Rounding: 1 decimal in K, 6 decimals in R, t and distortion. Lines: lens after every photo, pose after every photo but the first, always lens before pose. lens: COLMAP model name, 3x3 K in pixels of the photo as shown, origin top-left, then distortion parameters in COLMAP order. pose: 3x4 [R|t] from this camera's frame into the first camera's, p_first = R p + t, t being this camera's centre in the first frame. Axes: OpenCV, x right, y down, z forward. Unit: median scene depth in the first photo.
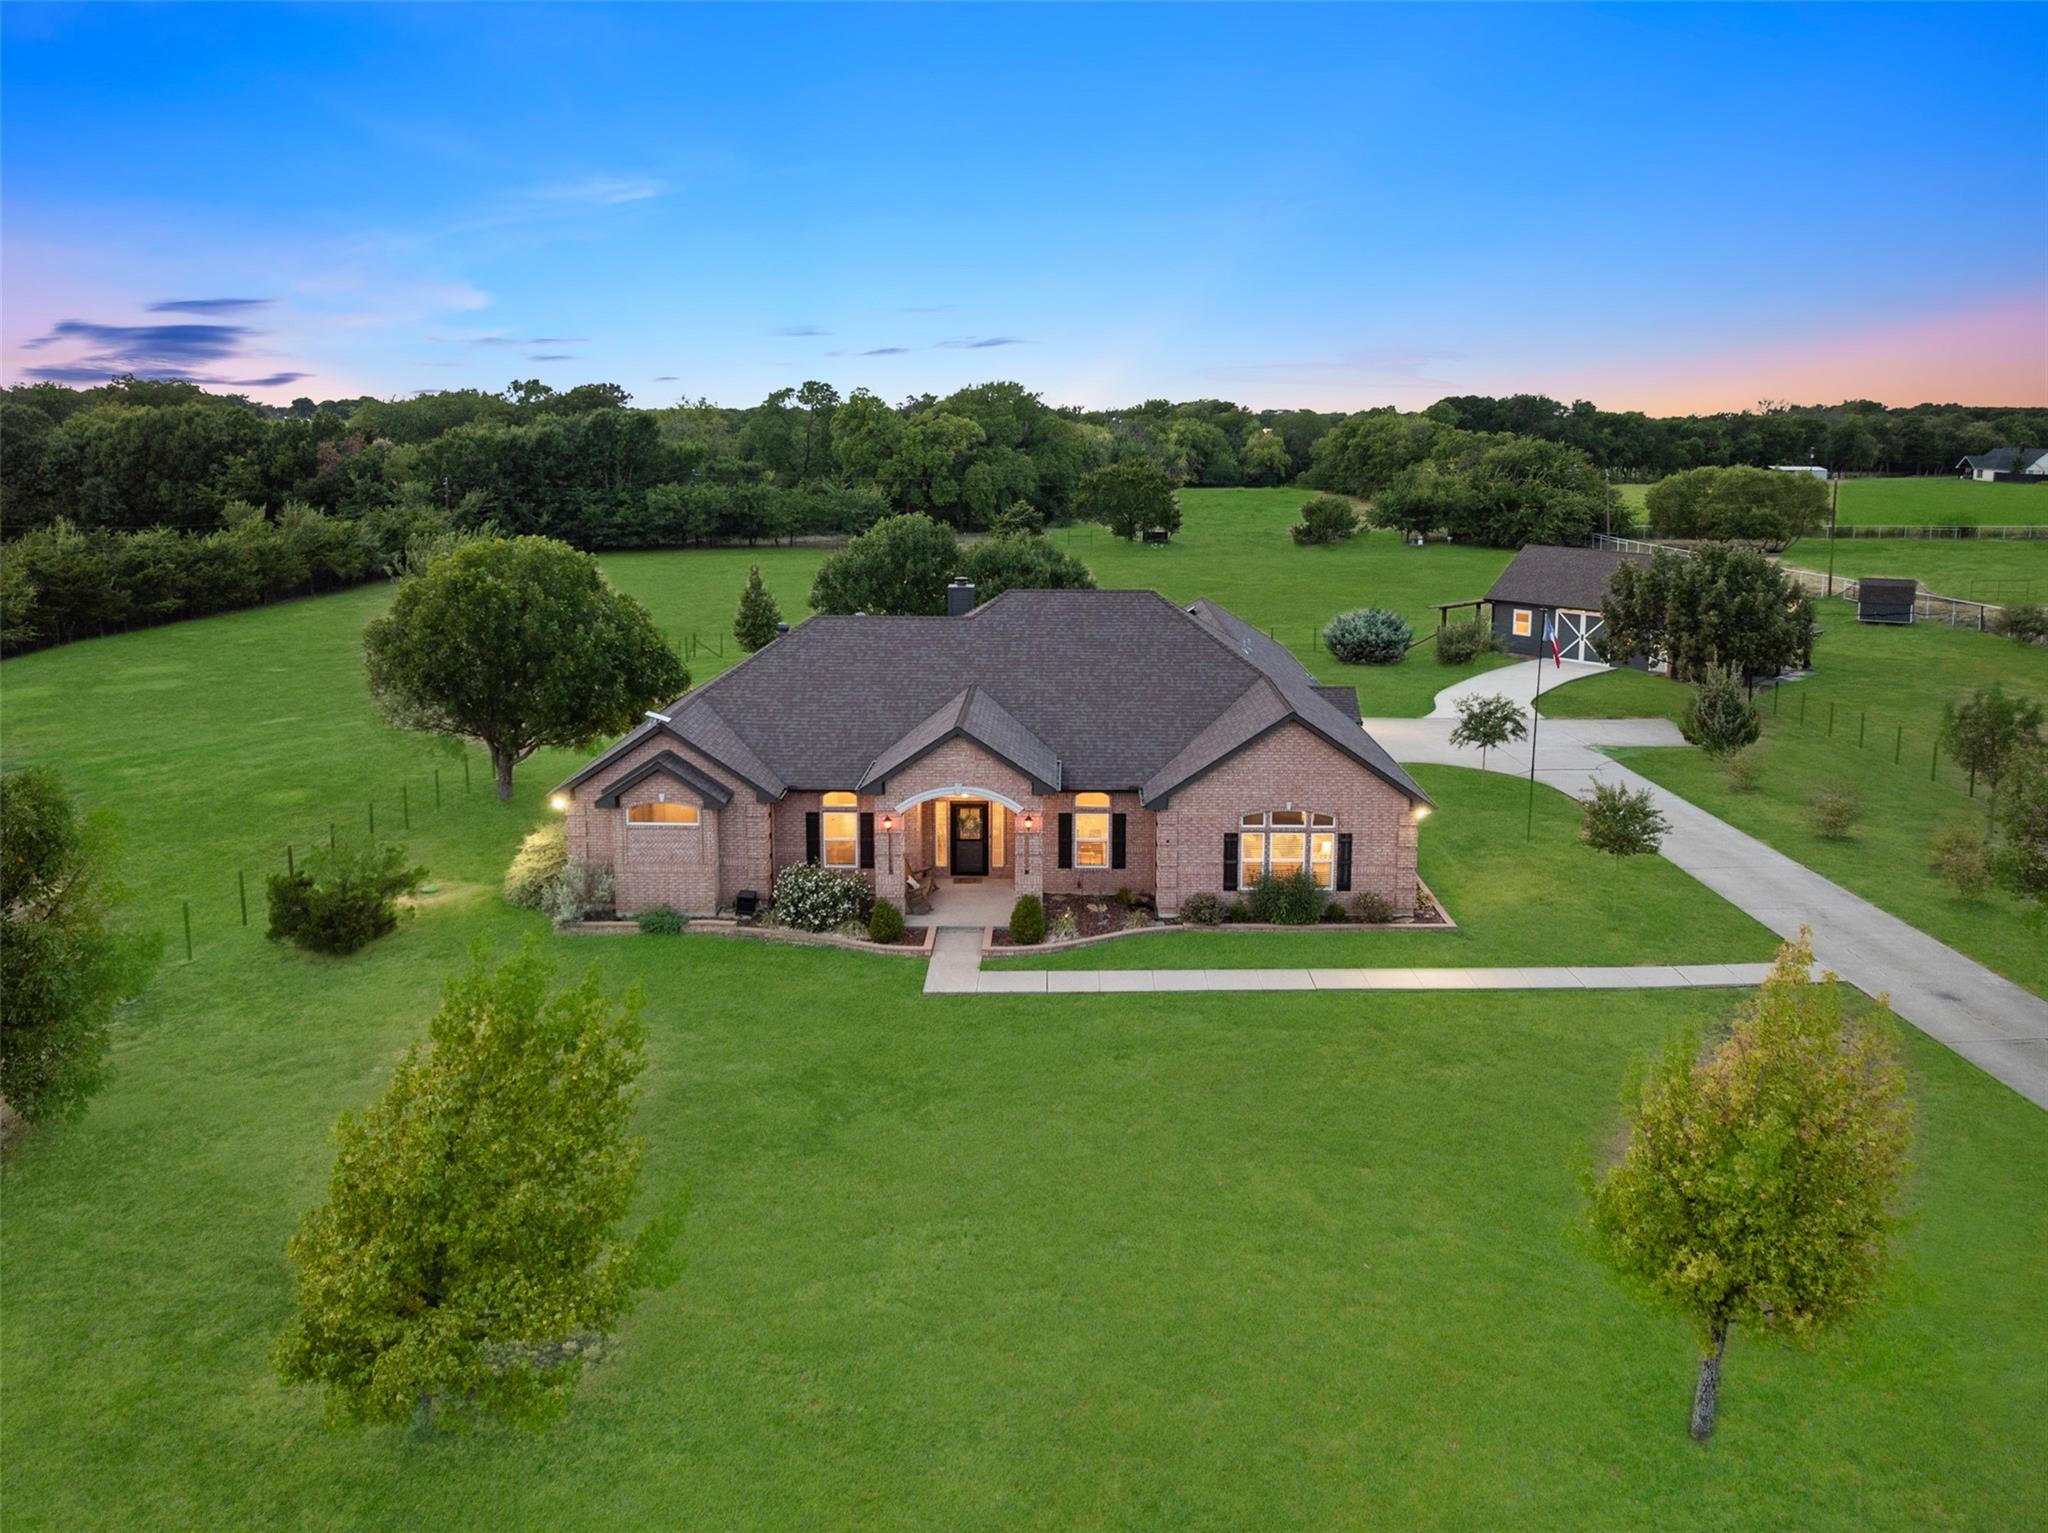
lens RADIAL K [[1425.9, 0, 1067.2], [0, 1425.9, 662.7], [0, 0, 1]] dist [-0.041345, 0.005954]
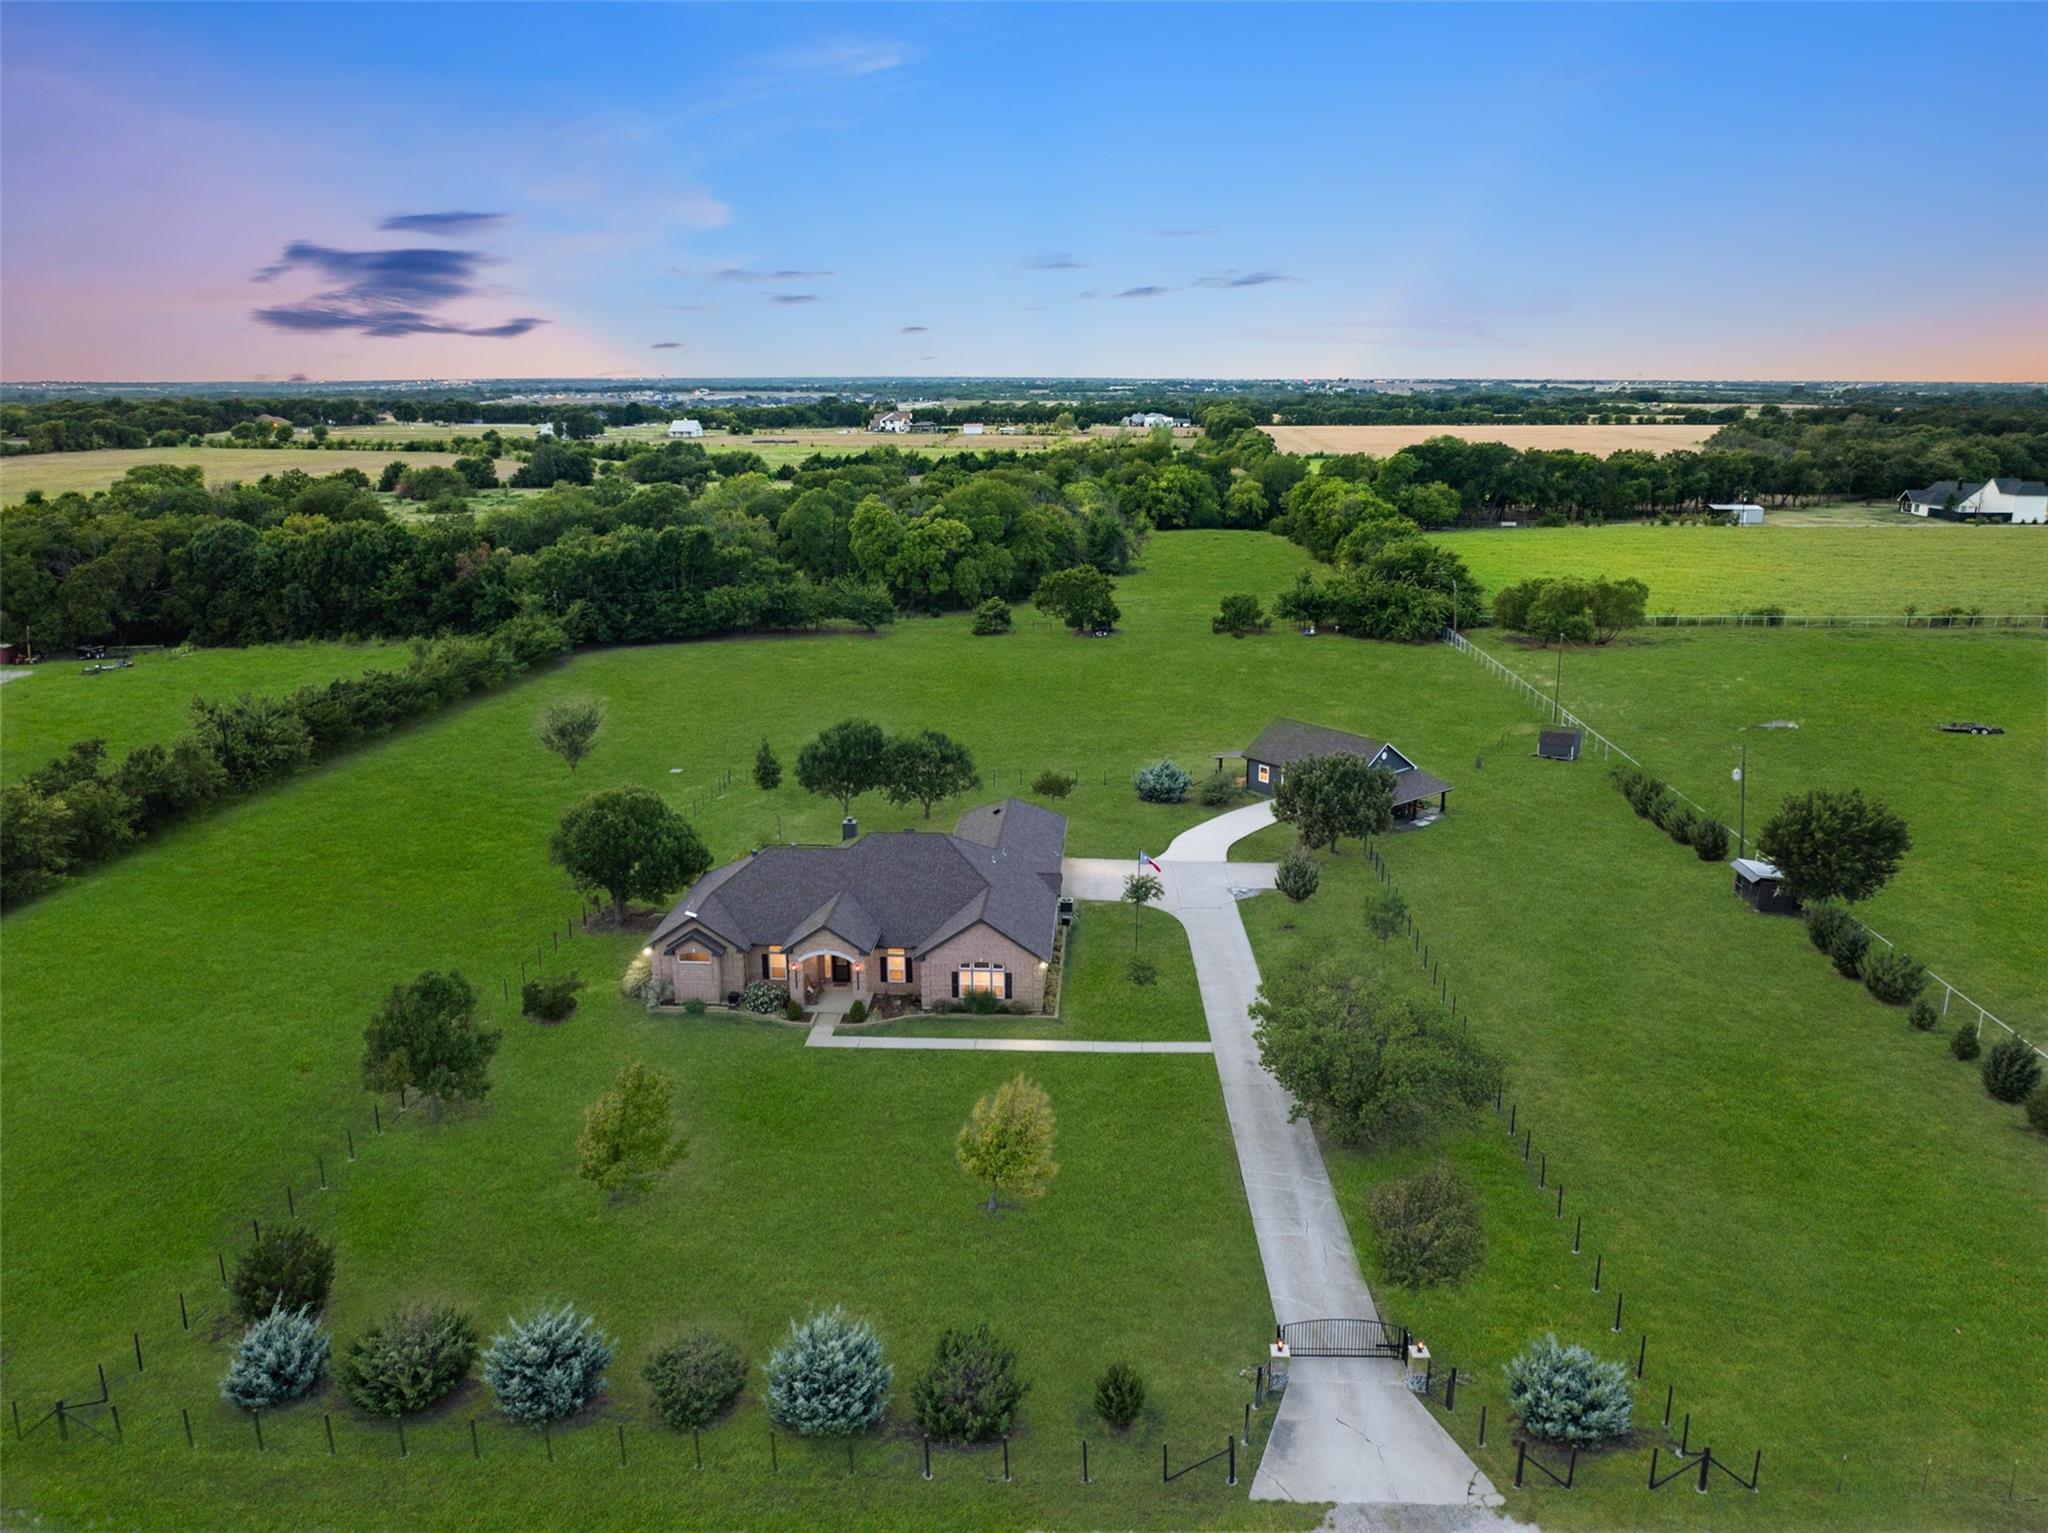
lens RADIAL K [[1435.8, 0, 1024.0], [0, 1435.8, 766.5], [0, 0, 1]] dist [-0.040004, -0.007225]
pose [[0.996479, 0.009393, -0.083317, 0.111441], [0.000316, 0.993278, 0.115755, -0.122699], [0.083845, -0.115374, 0.989777, -0.306165]]
